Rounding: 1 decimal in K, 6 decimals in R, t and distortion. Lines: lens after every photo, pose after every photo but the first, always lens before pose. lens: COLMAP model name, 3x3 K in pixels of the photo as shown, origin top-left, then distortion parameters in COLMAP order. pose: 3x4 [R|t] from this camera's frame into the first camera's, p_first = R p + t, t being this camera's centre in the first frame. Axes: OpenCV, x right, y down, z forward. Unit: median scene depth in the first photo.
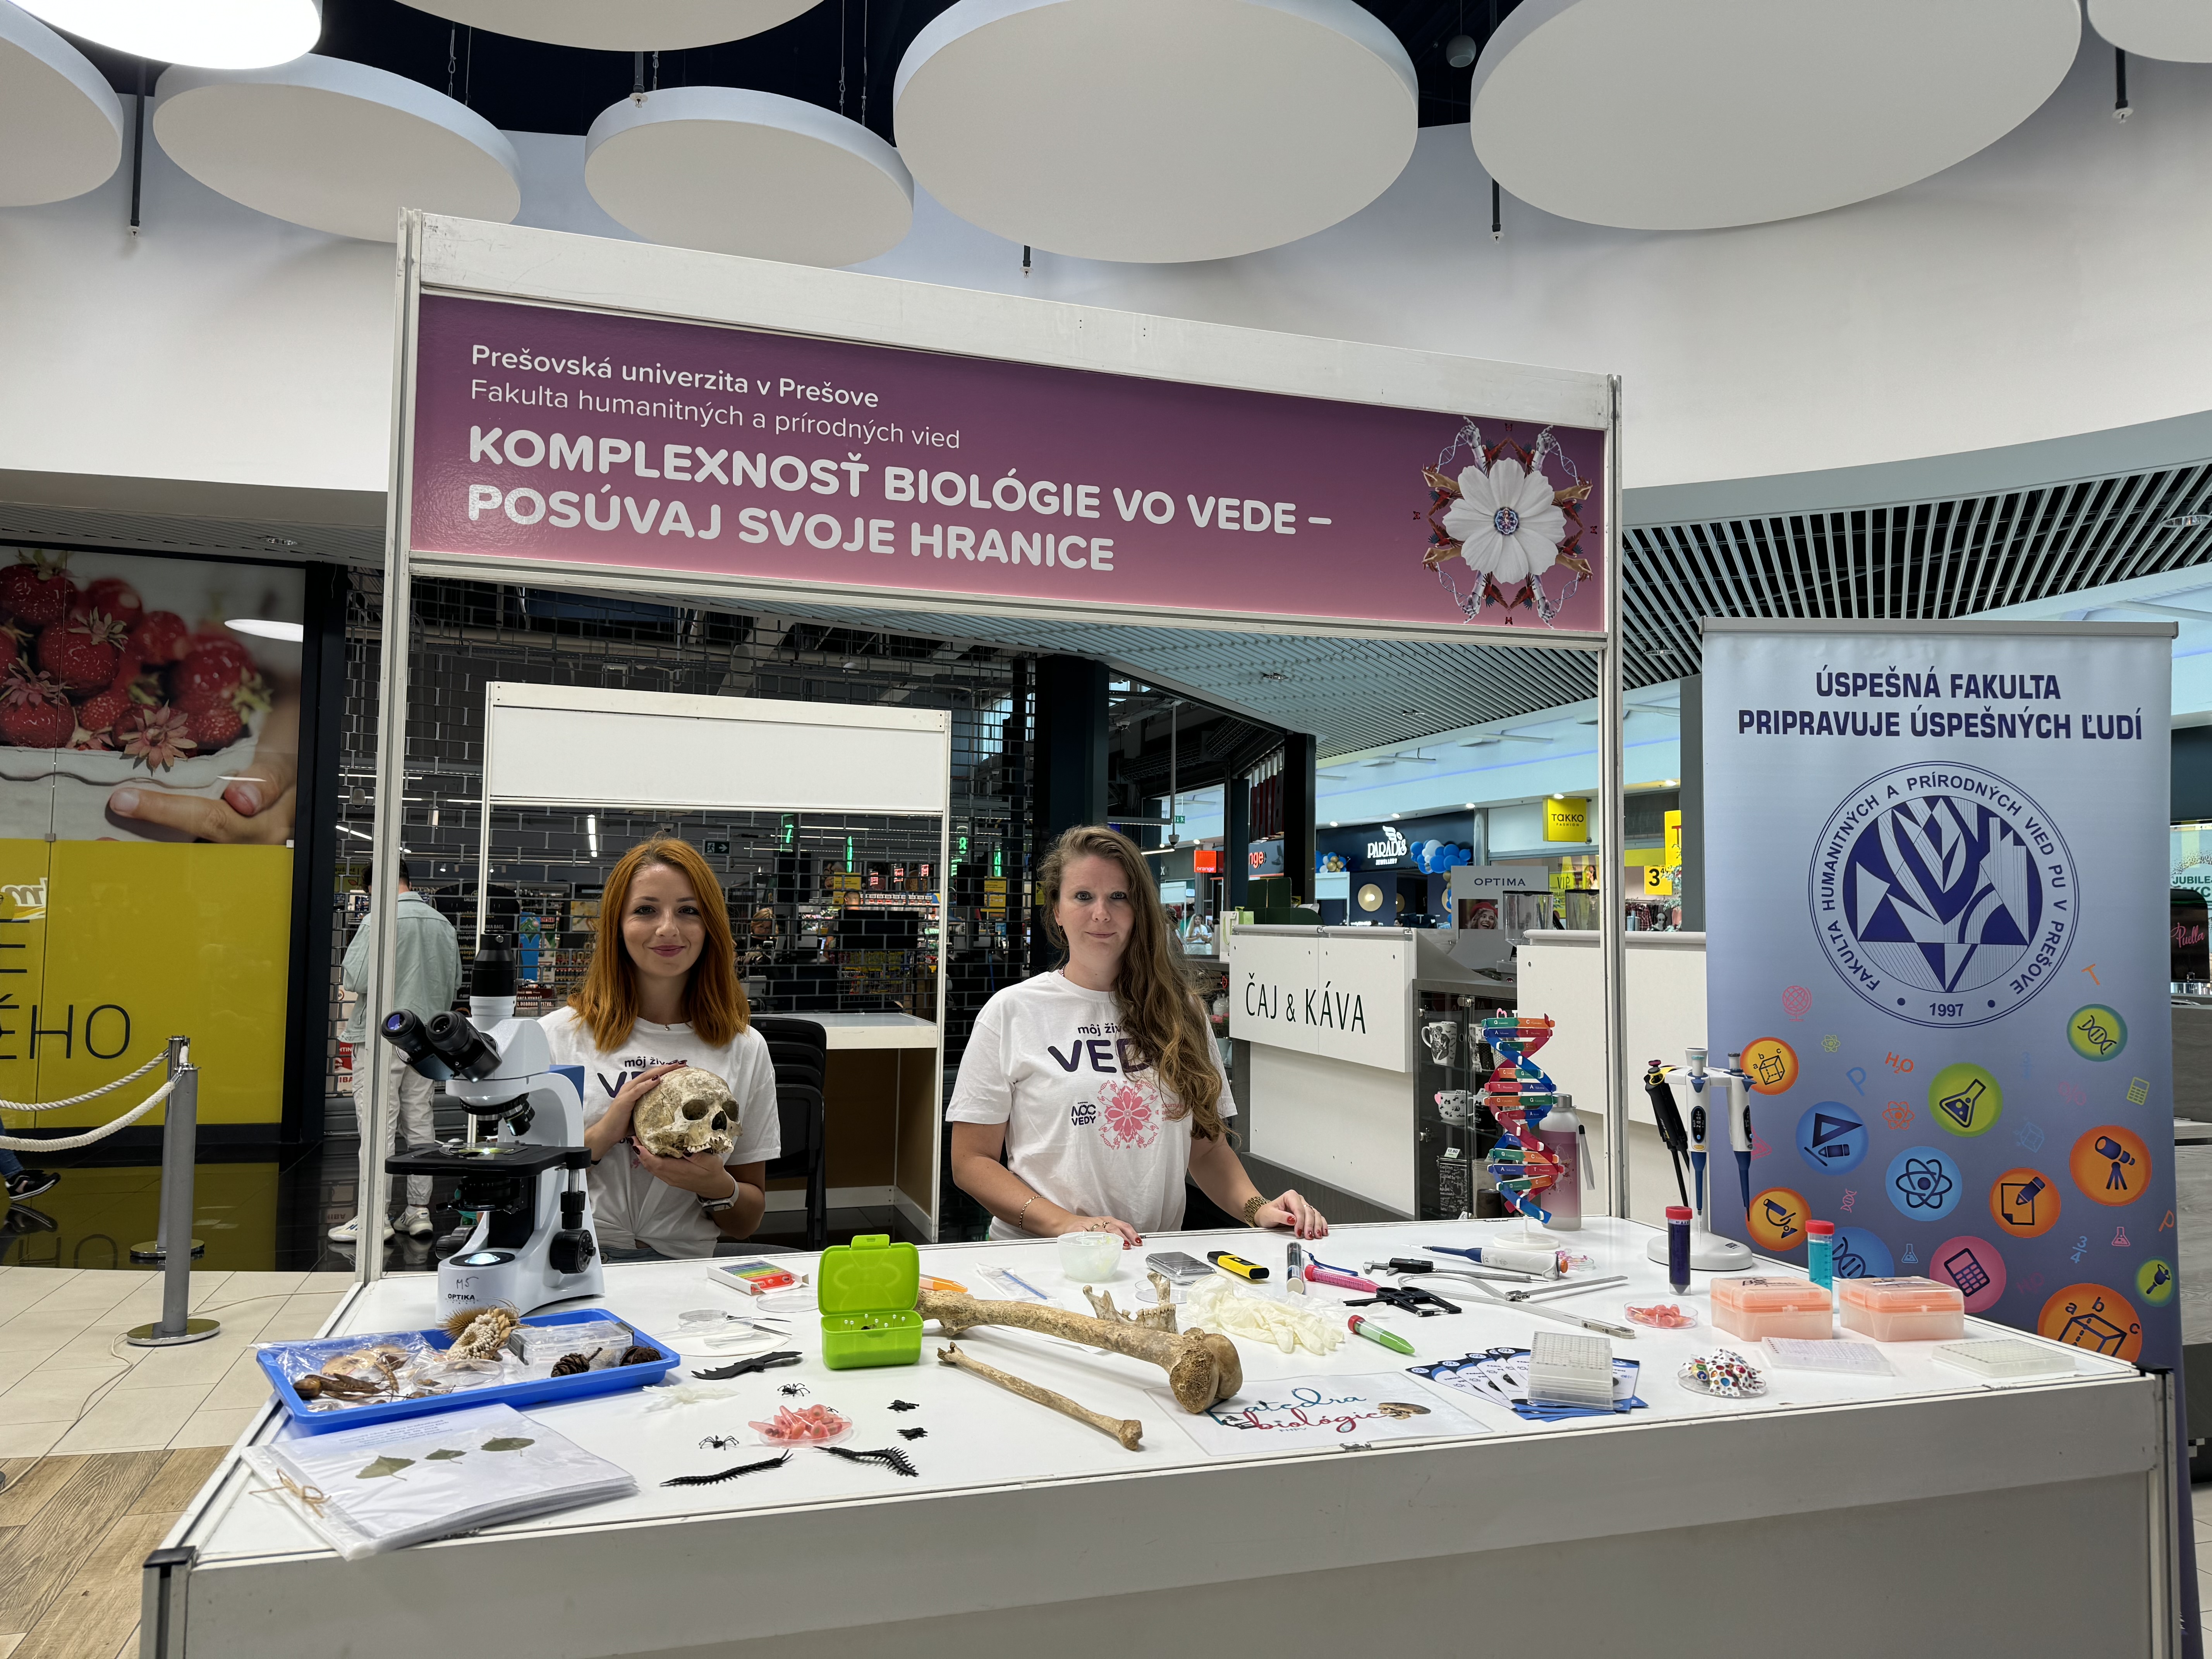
lens RADIAL K [[1564.7, 0, 1118.1], [0, 1564.7, 832.5], [0, 0, 1]] dist [0.035830, -0.022656]
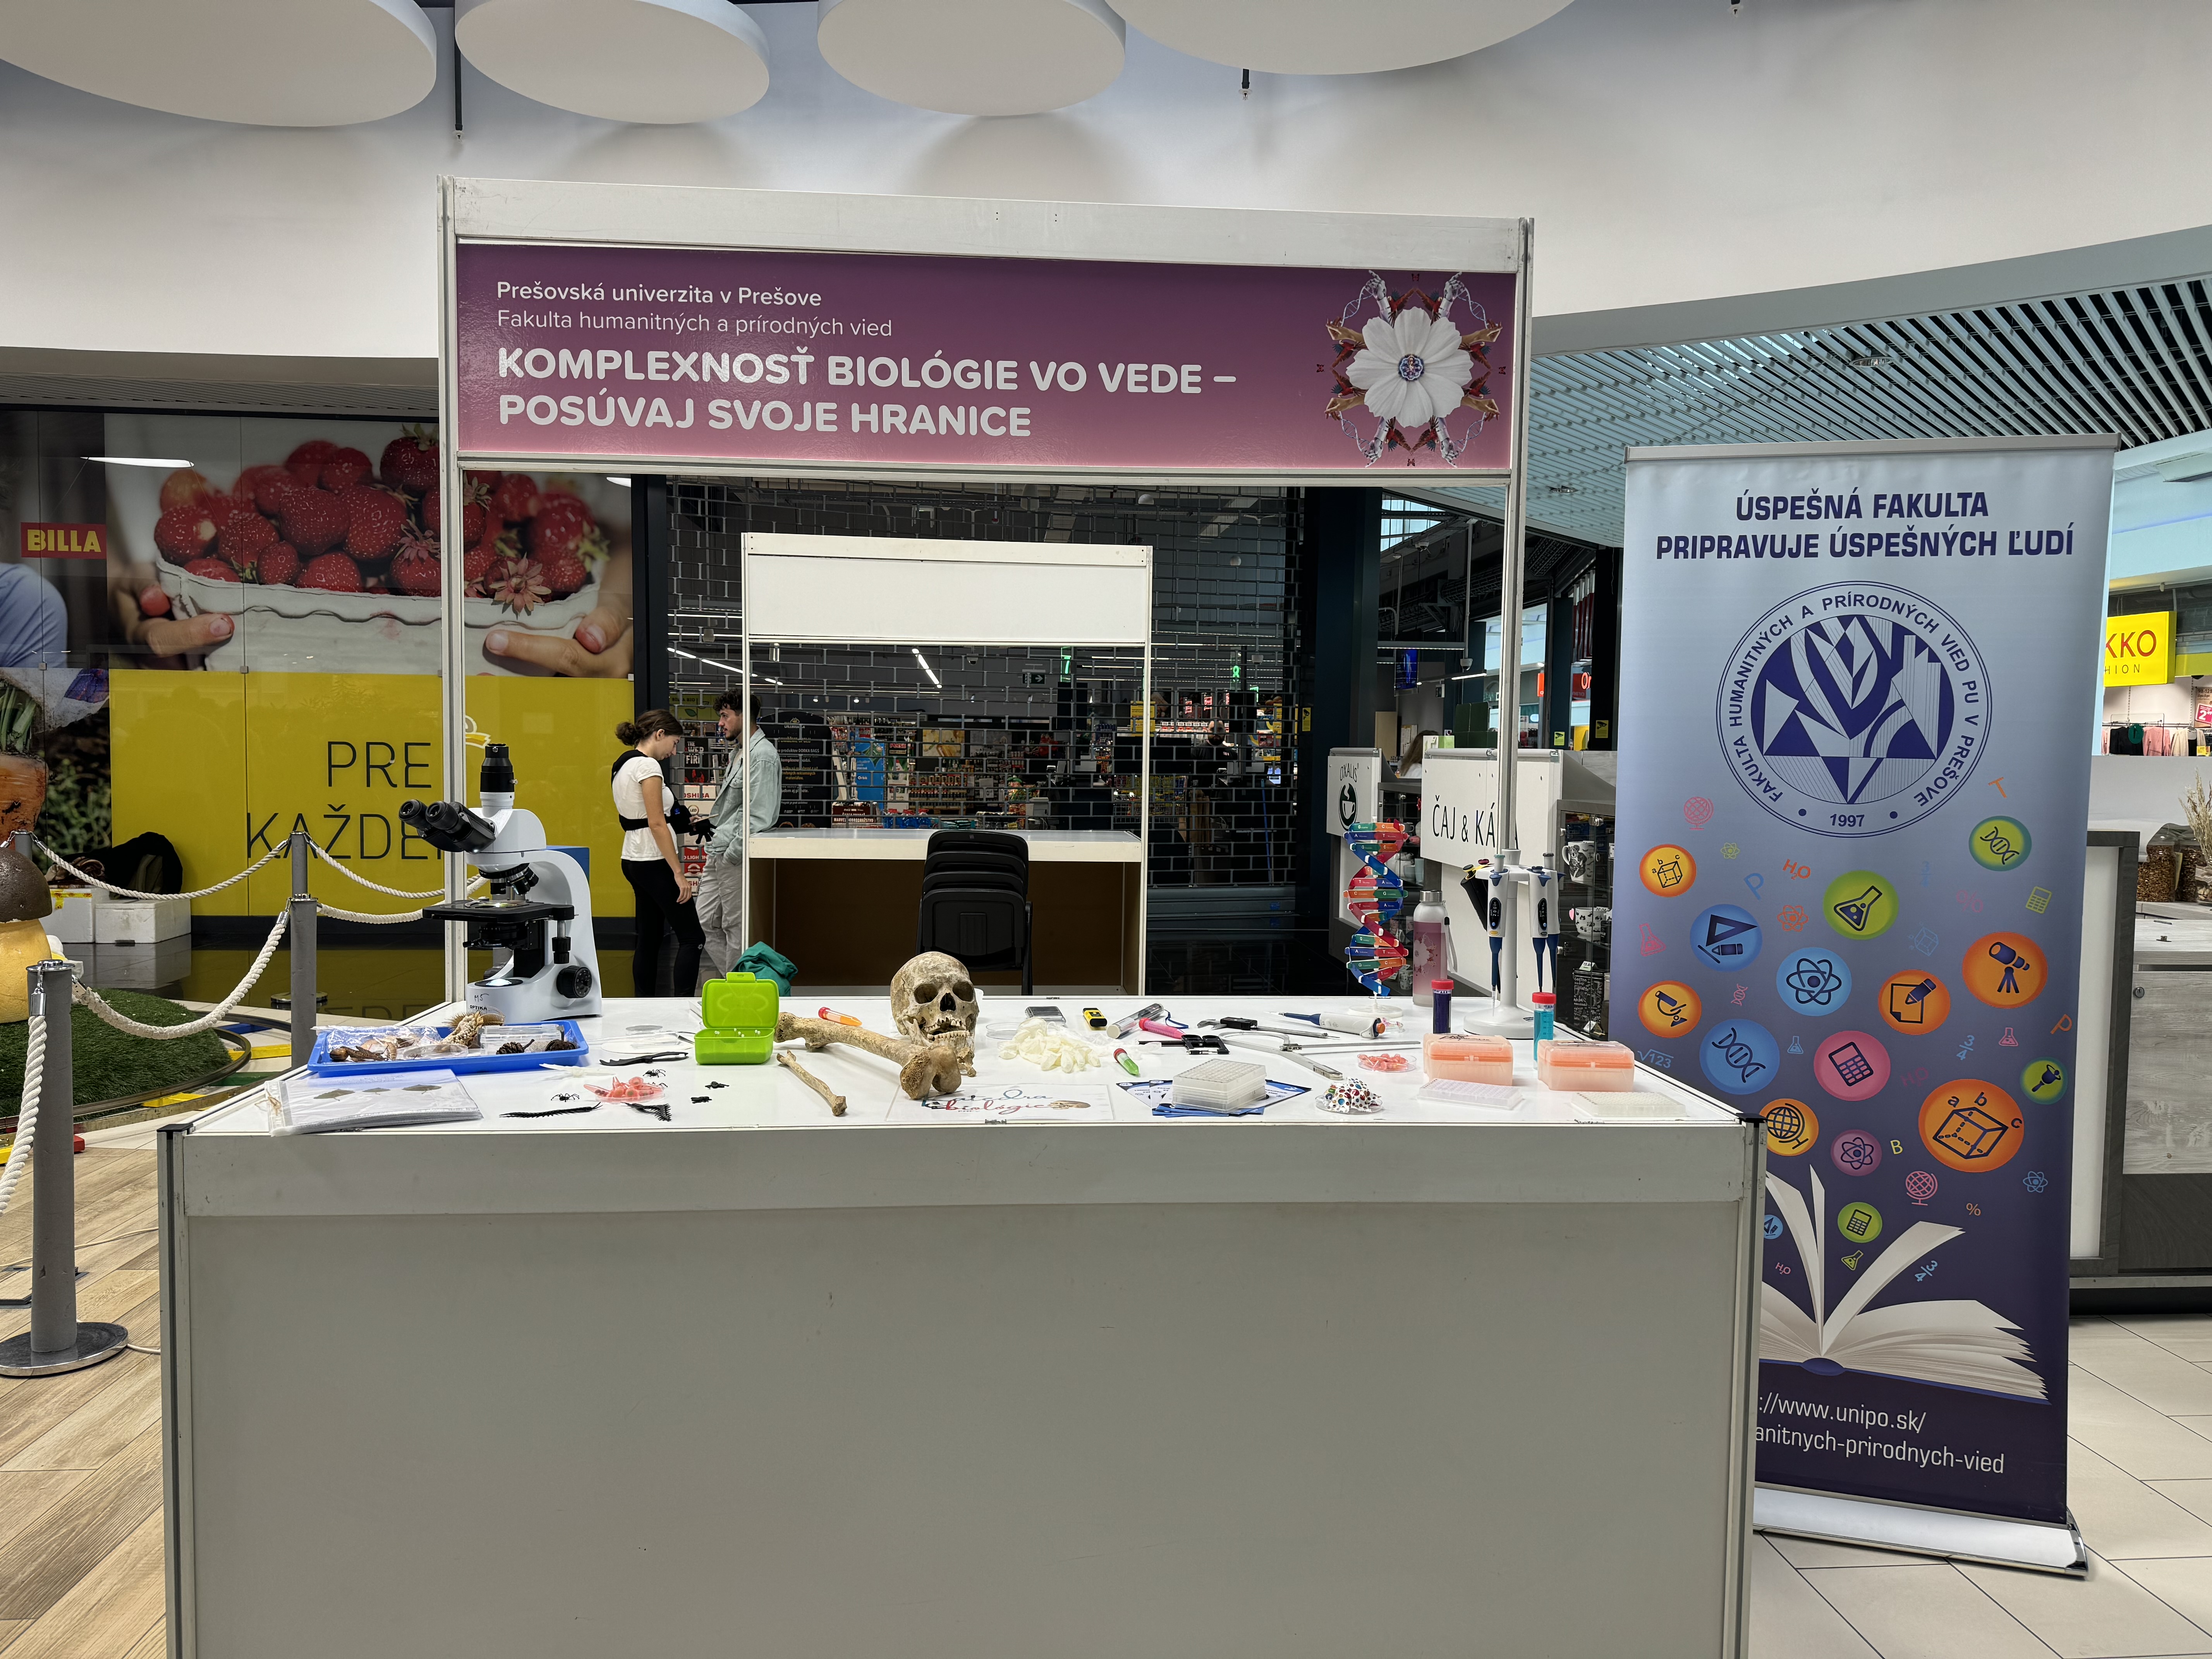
lens RADIAL K [[1564.7, 0, 1099.3], [0, 1564.7, 826.5], [0, 0, 1]] dist [0.035830, -0.022656]
pose [[0.973536, 0.011489, -0.228246, 0.096122], [0.012778, 0.994437, 0.104557, 0.000028], [0.228177, -0.104706, 0.967973, -0.044985]]
